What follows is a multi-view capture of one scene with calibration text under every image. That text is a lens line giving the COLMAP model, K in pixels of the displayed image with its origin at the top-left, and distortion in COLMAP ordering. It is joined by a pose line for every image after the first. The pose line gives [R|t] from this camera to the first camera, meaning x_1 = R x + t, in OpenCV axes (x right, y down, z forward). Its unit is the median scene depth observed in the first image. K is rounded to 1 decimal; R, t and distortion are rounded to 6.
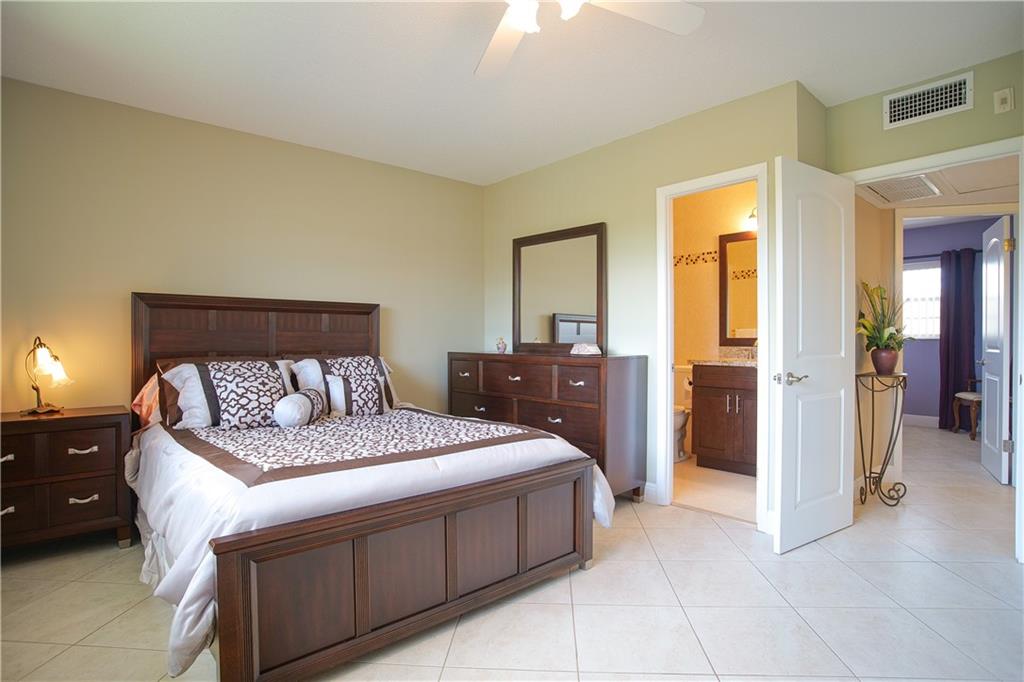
lens RADIAL K [[536.0, 0, 497.5], [0, 536.0, 341.0], [0, 0, 1]] dist [-0.085892, 0.042414]
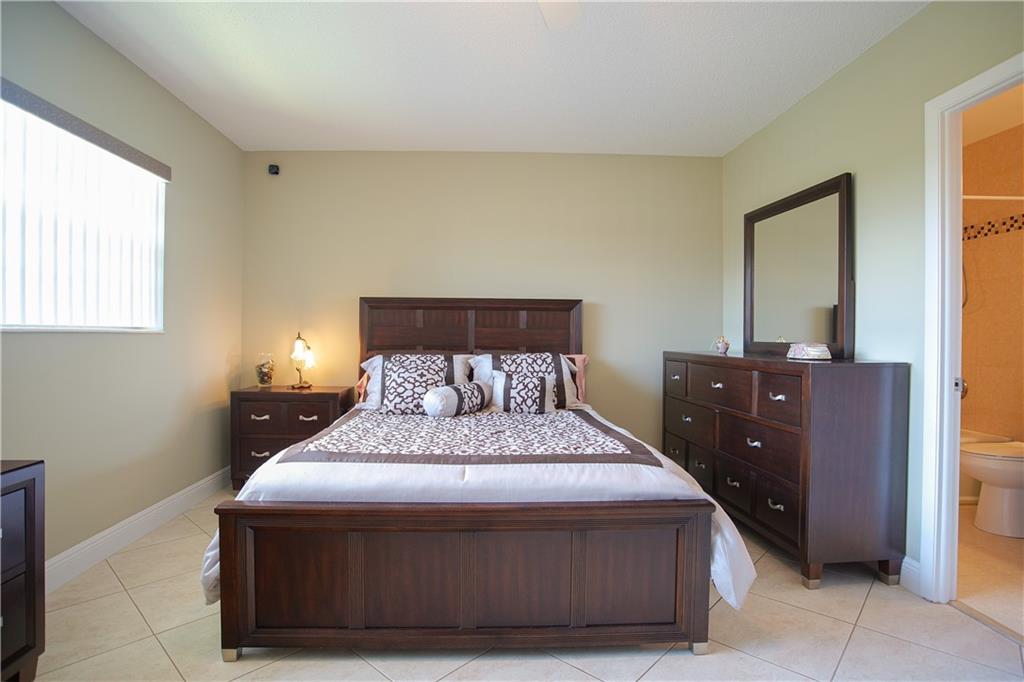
lens RADIAL K [[511.1, 0, 496.3], [0, 511.1, 338.1], [0, 0, 1]] dist [-0.080263, 0.033716]
pose [[0.775027, 0.008449, -0.631871, 0.306337], [-0.009744, 0.999952, 0.001419, 0.000461], [0.631853, 0.005057, 0.775072, 0.239376]]
